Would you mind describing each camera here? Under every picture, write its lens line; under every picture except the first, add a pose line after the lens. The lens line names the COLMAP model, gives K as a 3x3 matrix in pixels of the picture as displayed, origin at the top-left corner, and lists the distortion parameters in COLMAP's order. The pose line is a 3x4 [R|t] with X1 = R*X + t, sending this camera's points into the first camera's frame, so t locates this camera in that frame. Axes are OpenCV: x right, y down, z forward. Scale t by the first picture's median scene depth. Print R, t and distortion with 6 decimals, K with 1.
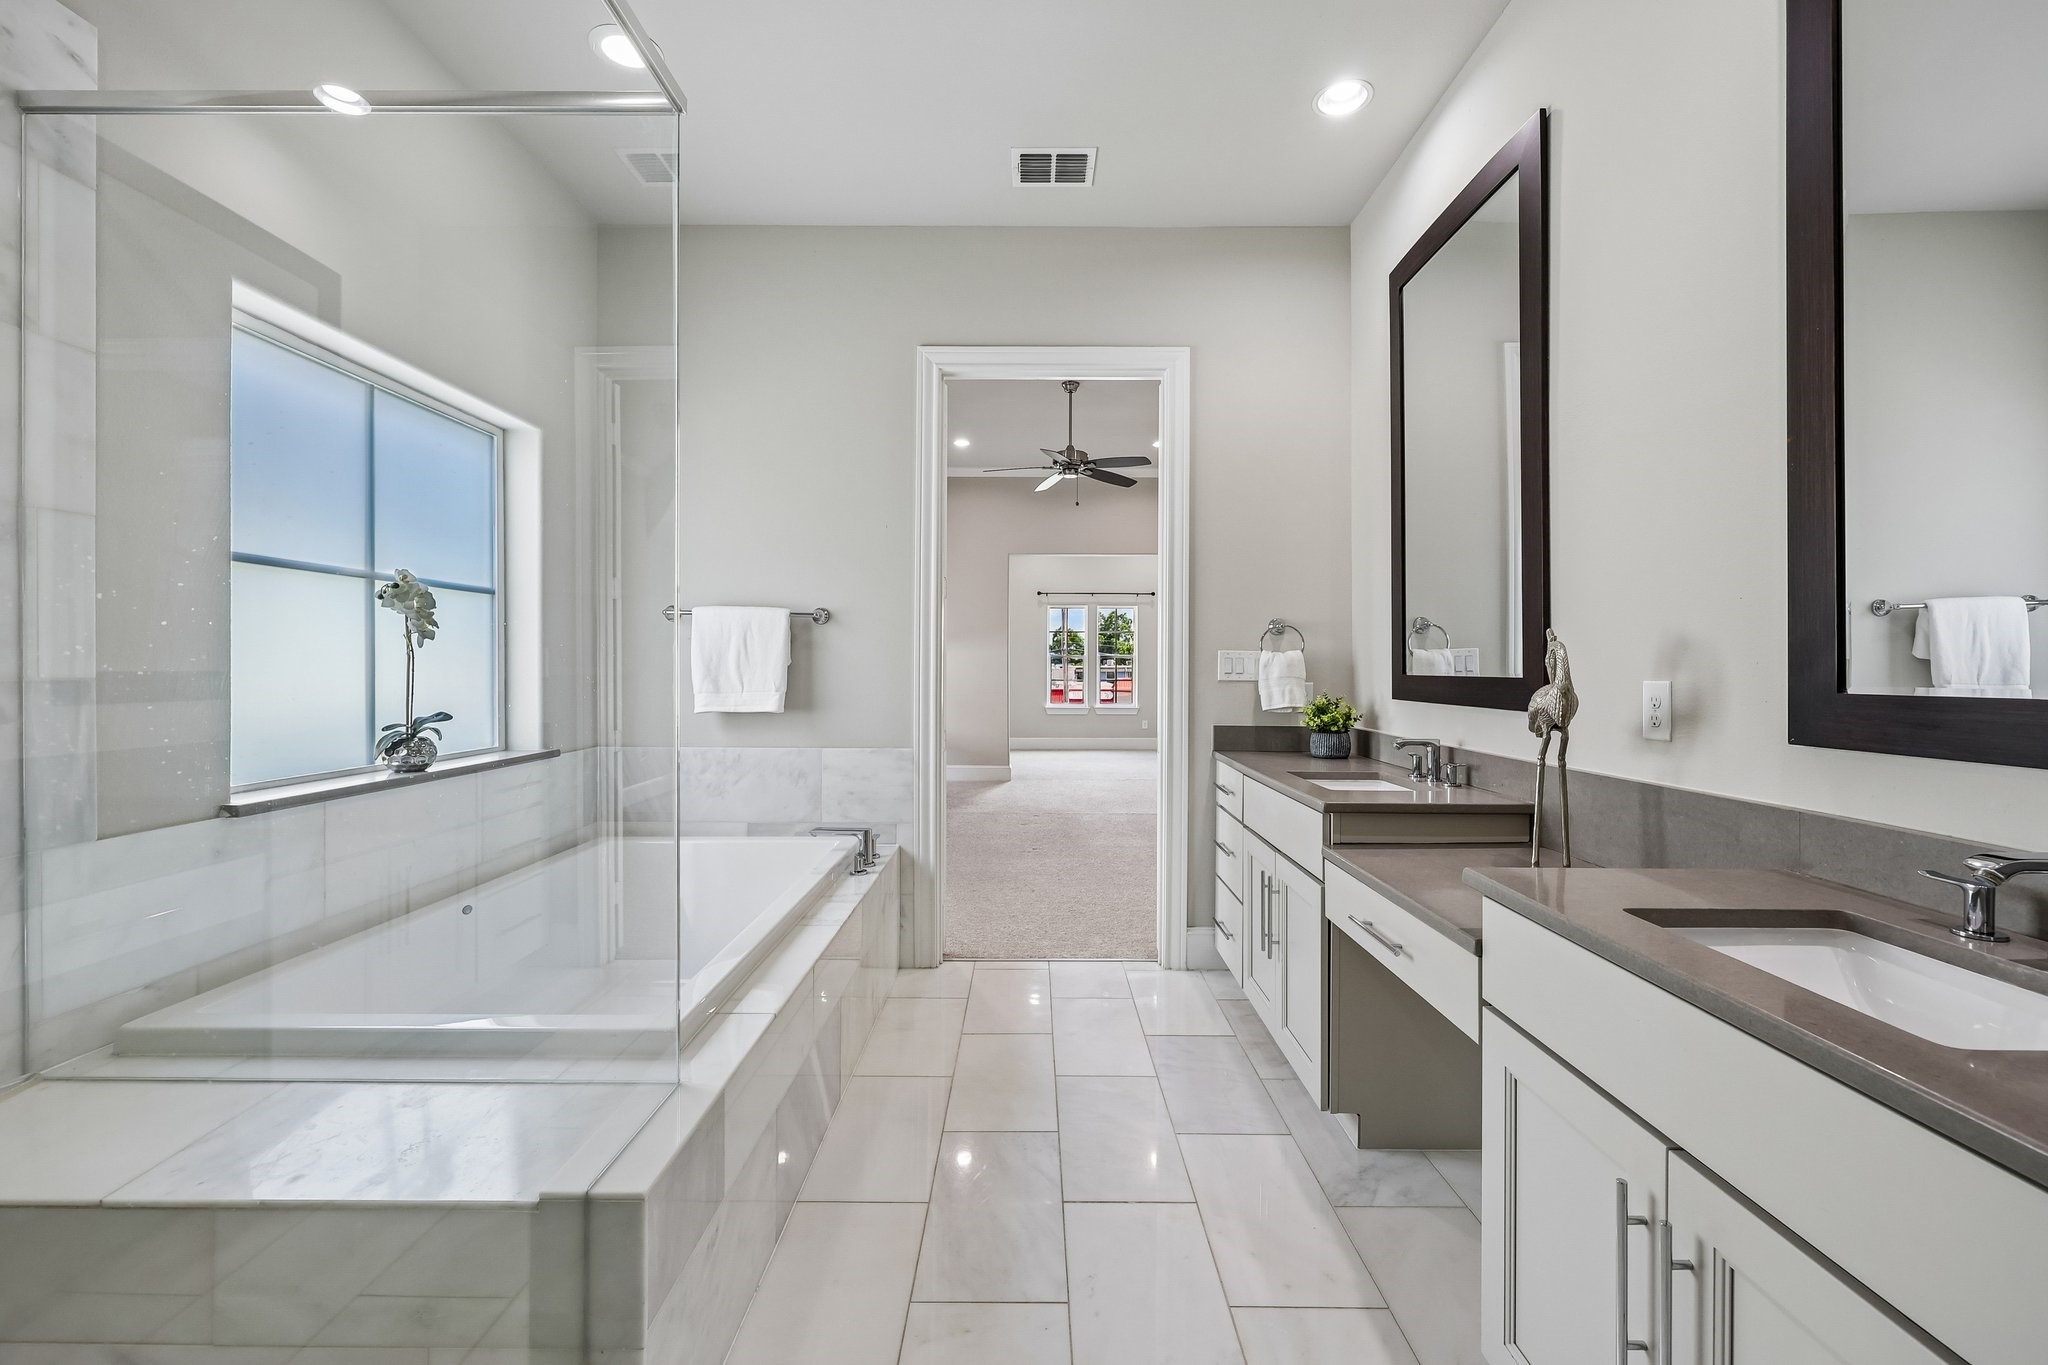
lens RADIAL K [[854.4, 0, 1031.7], [0, 854.4, 662.8], [0, 0, 1]] dist [-0.000347, 0.000309]
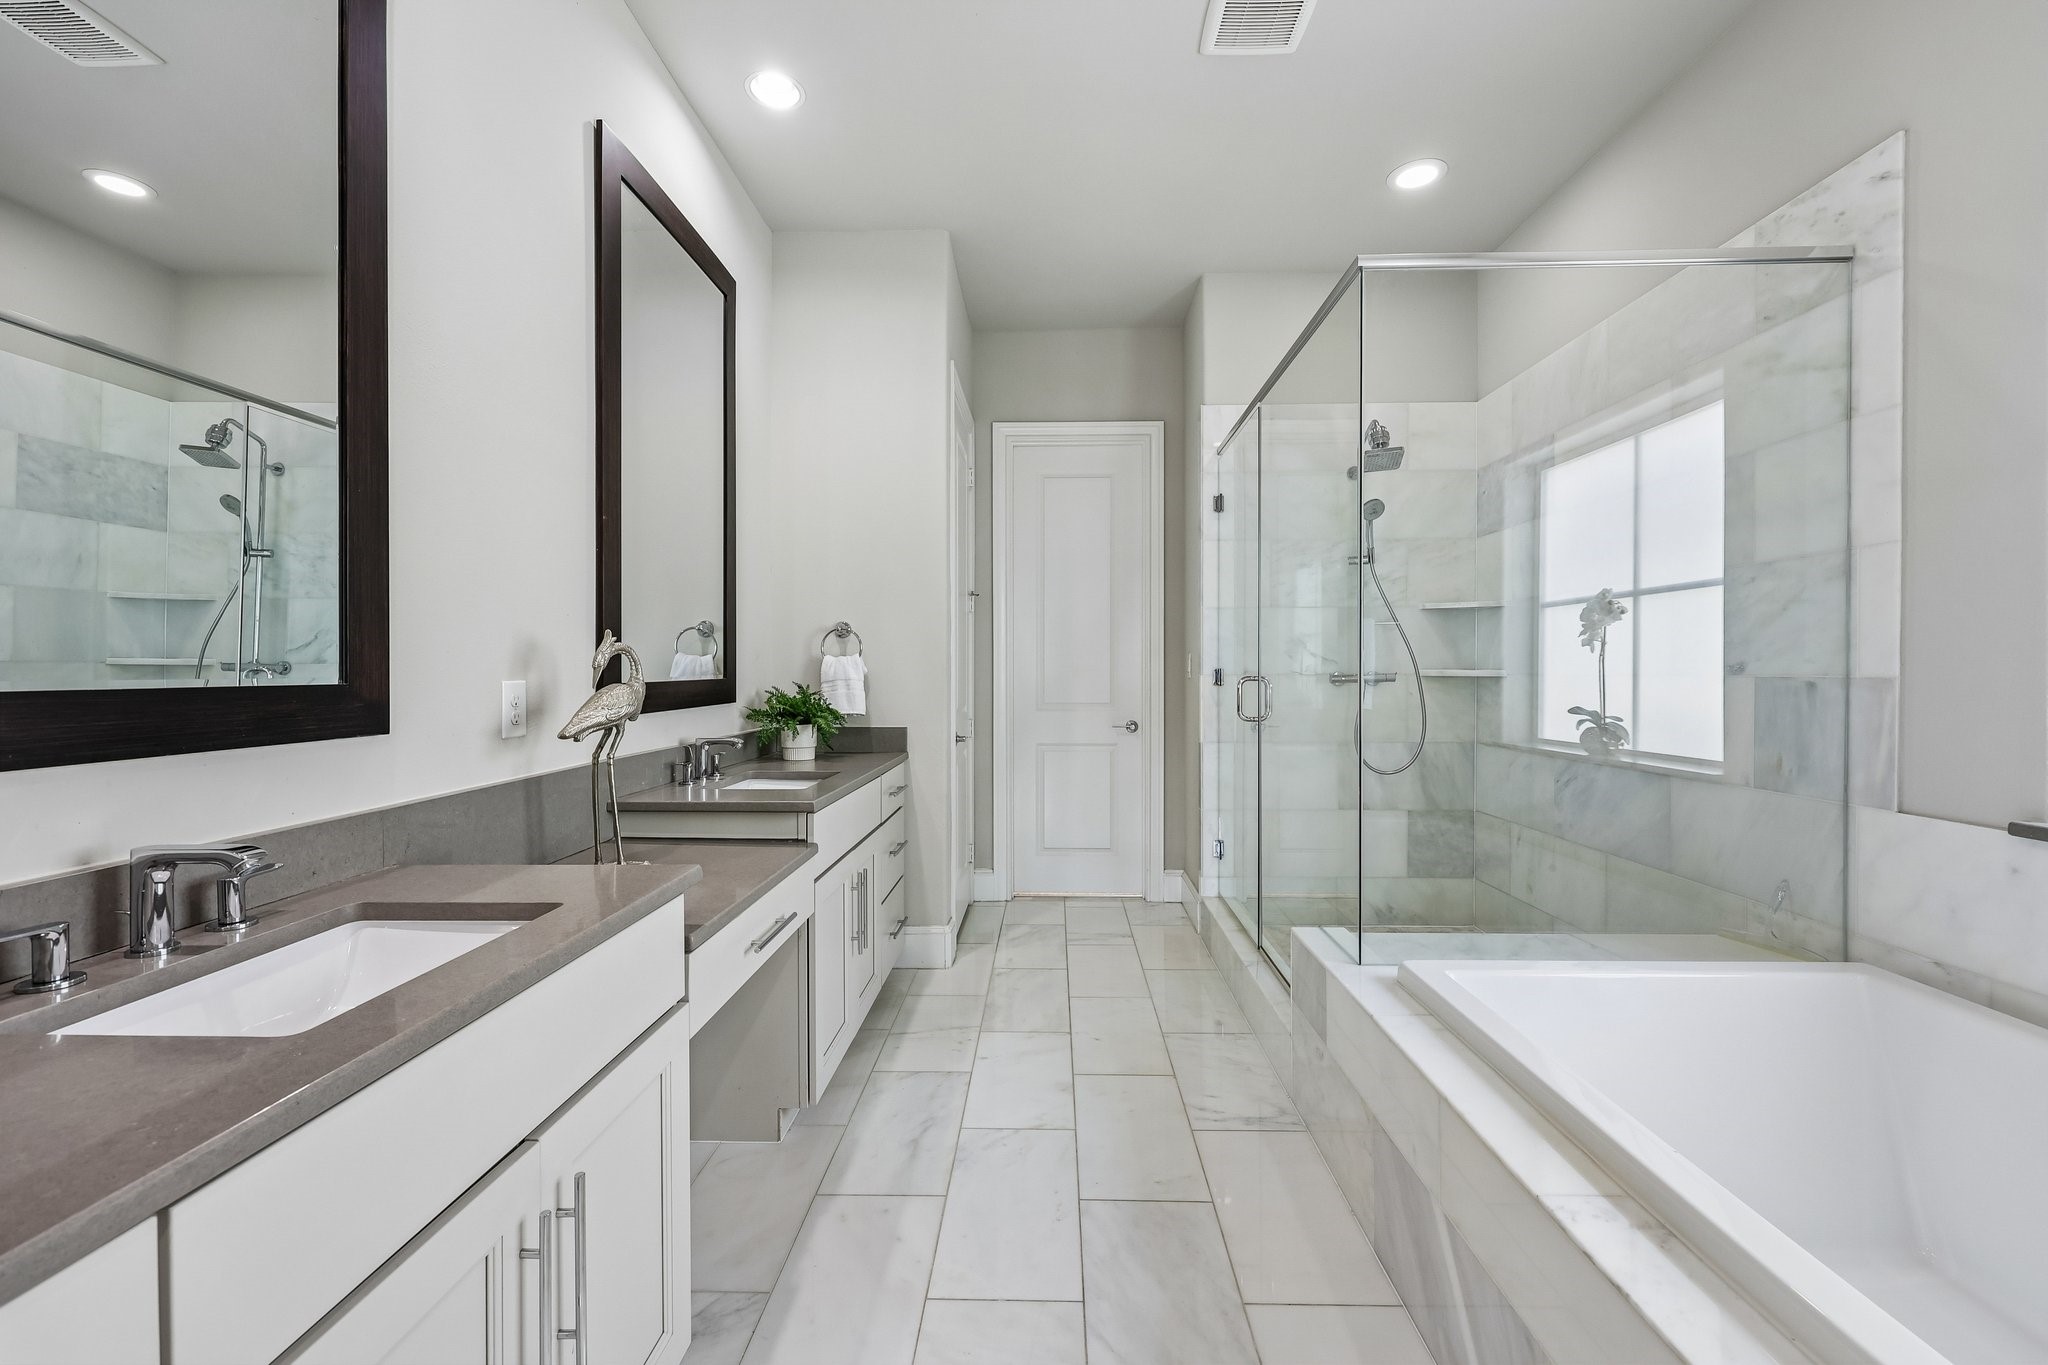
lens RADIAL K [[852.6, 0, 1028.8], [0, 852.6, 677.7], [0, 0, 1]] dist [-0.002251, -0.000106]
pose [[-0.999465, 0.000214, 0.032703, 0.070725], [0.000366, 0.999989, 0.004629, 0.012308], [-0.032701, 0.004639, -0.999454, 2.044373]]
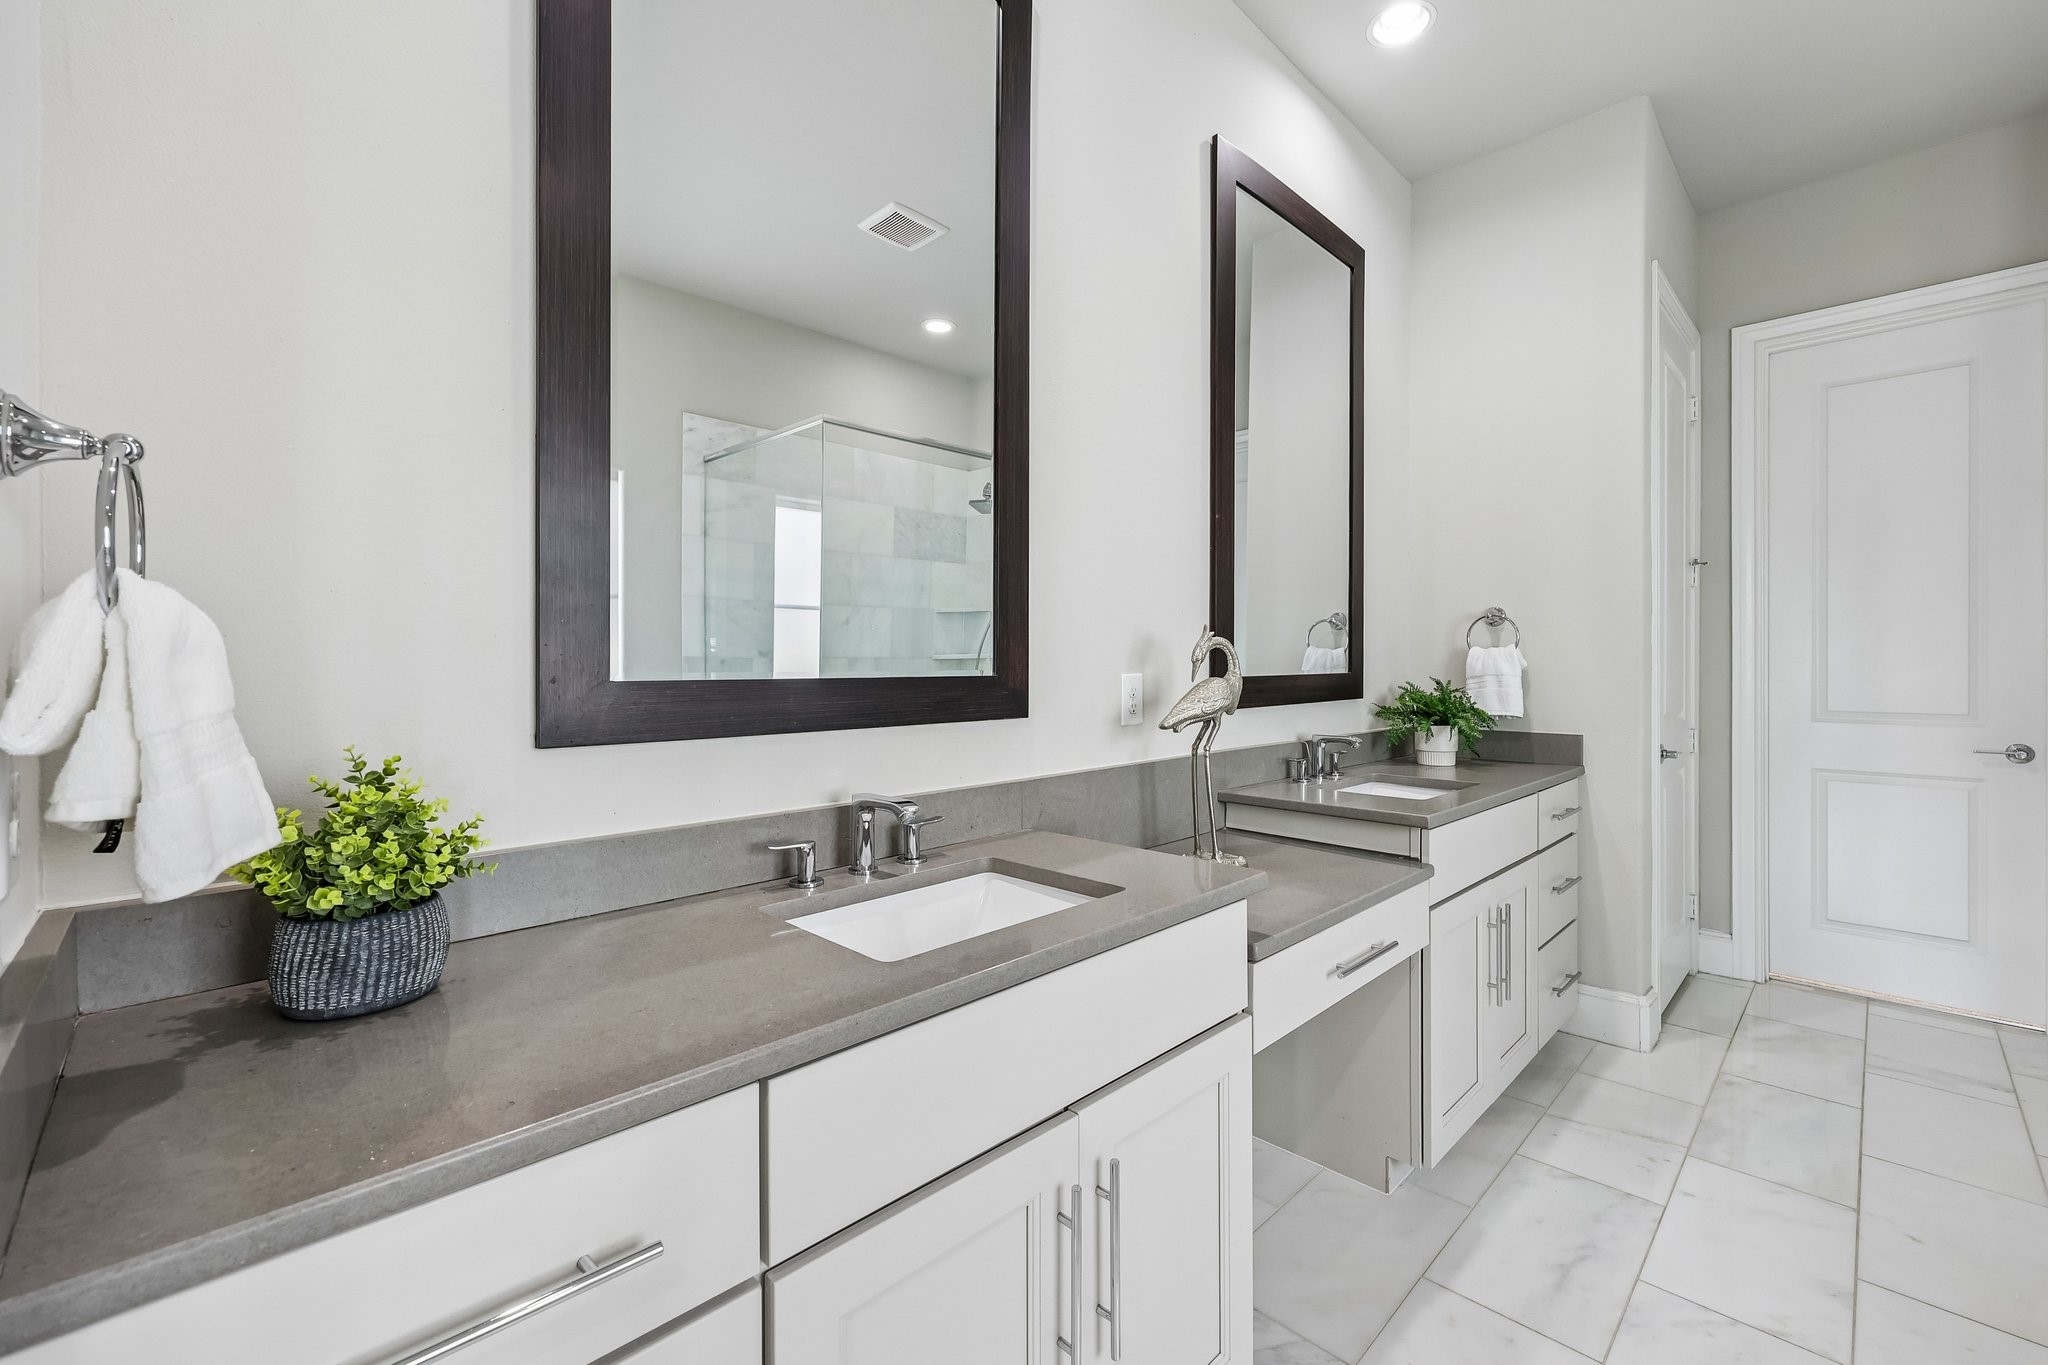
lens RADIAL K [[854.4, 0, 1031.7], [0, 854.4, 662.8], [0, 0, 1]] dist [-0.000347, 0.000309]
pose [[-0.703510, 0.000620, 0.710685, 0.011090], [-0.002682, 0.999990, -0.003527, 0.010294], [-0.710680, -0.004388, -0.703502, 1.927727]]
